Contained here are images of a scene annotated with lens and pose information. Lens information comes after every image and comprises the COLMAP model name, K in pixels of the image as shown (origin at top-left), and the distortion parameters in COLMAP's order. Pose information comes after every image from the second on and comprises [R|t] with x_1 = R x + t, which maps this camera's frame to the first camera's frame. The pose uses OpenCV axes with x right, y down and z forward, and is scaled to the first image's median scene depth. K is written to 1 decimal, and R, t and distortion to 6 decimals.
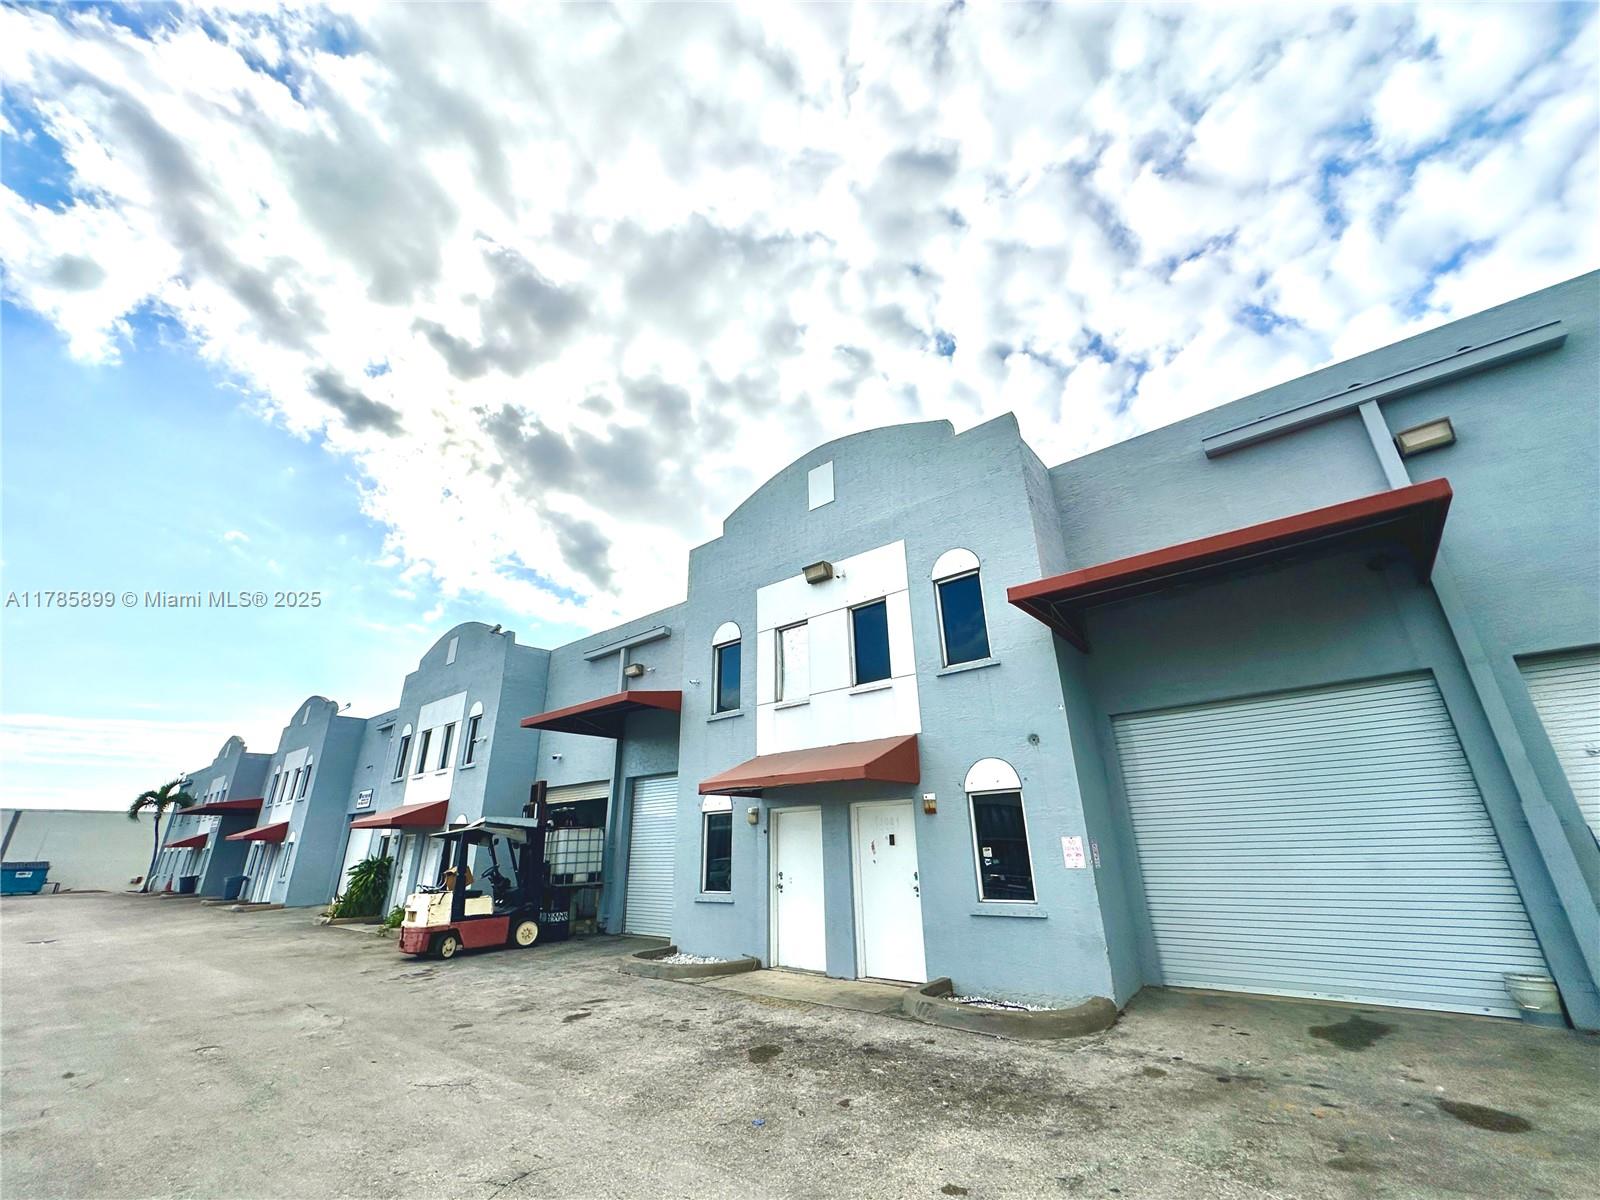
lens RADIAL K [[639.0, 0, 798.2], [0, 639.0, 597.4], [0, 0, 1]] dist [-0.004645, 0.000779]
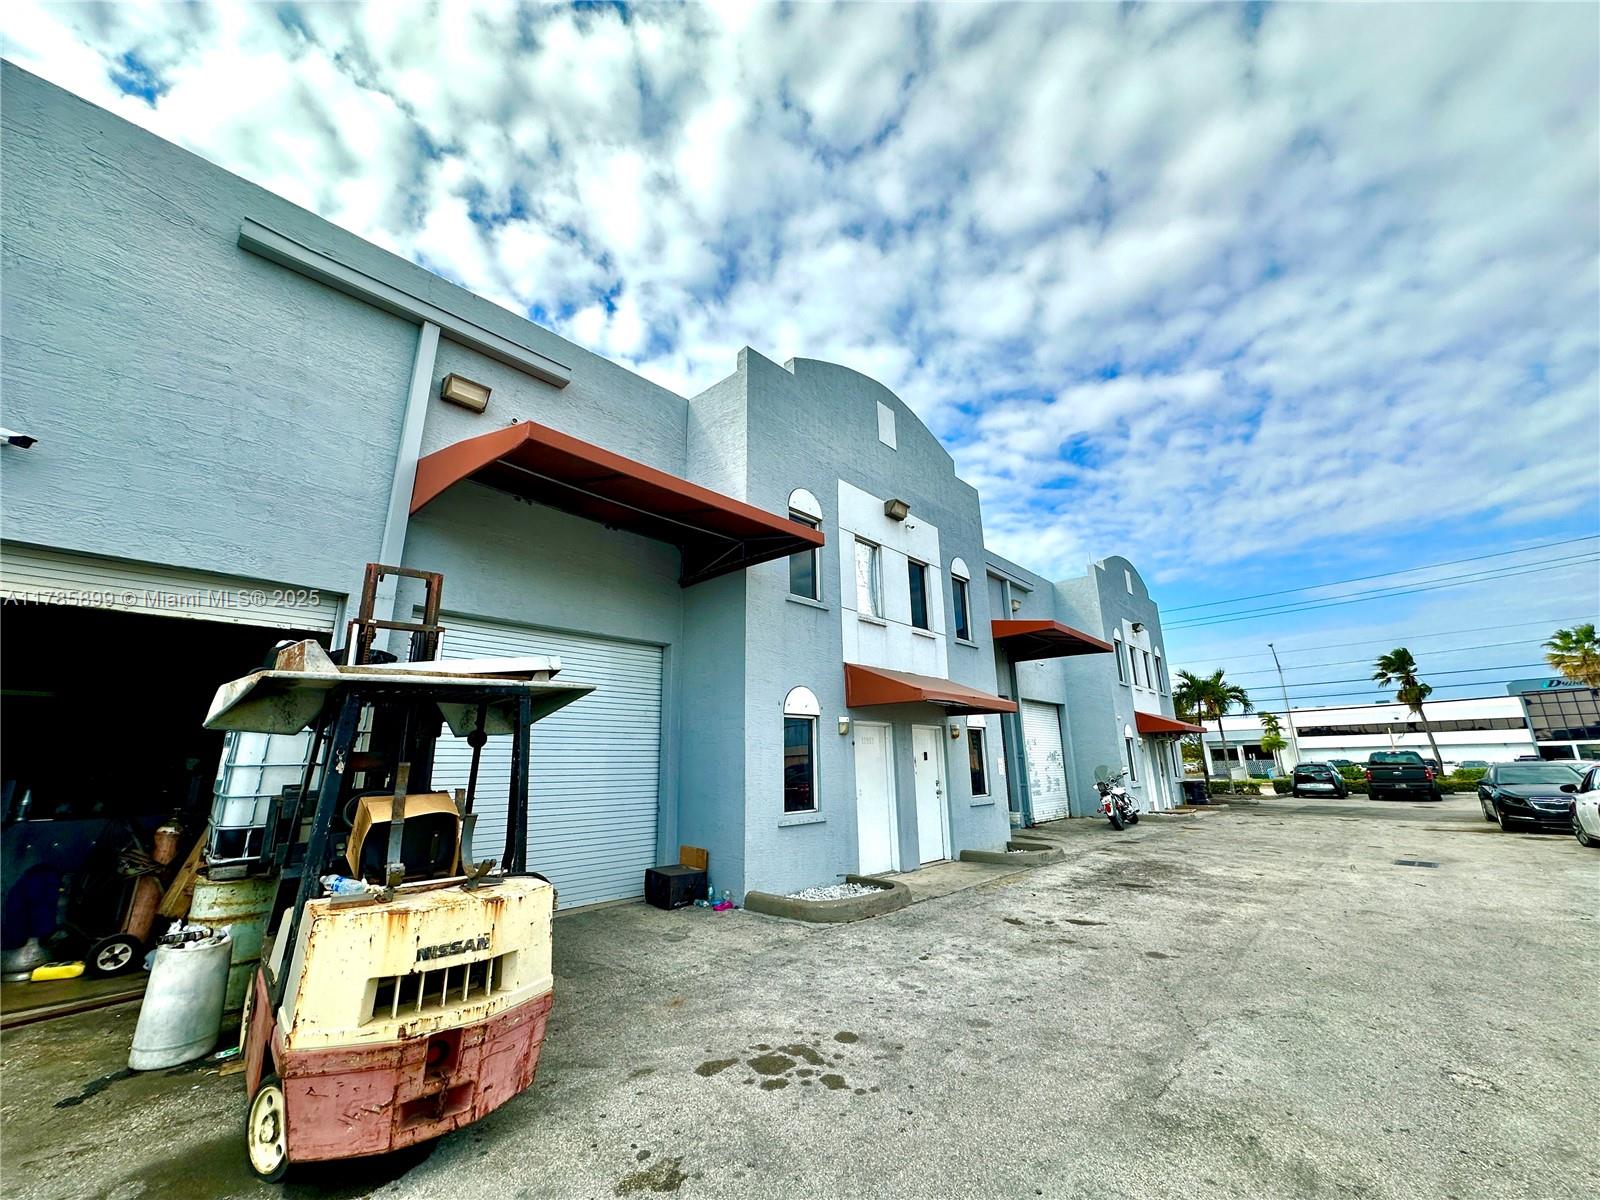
lens RADIAL K [[639.0, 0, 801.7], [0, 639.0, 598.1], [0, 0, 1]] dist [-0.004645, 0.000779]
pose [[0.050254, 0.274601, 0.960244, -1.035088], [-0.352379, 0.904502, -0.240219, 0.437388], [-0.934507, -0.326298, 0.142218, 1.035655]]
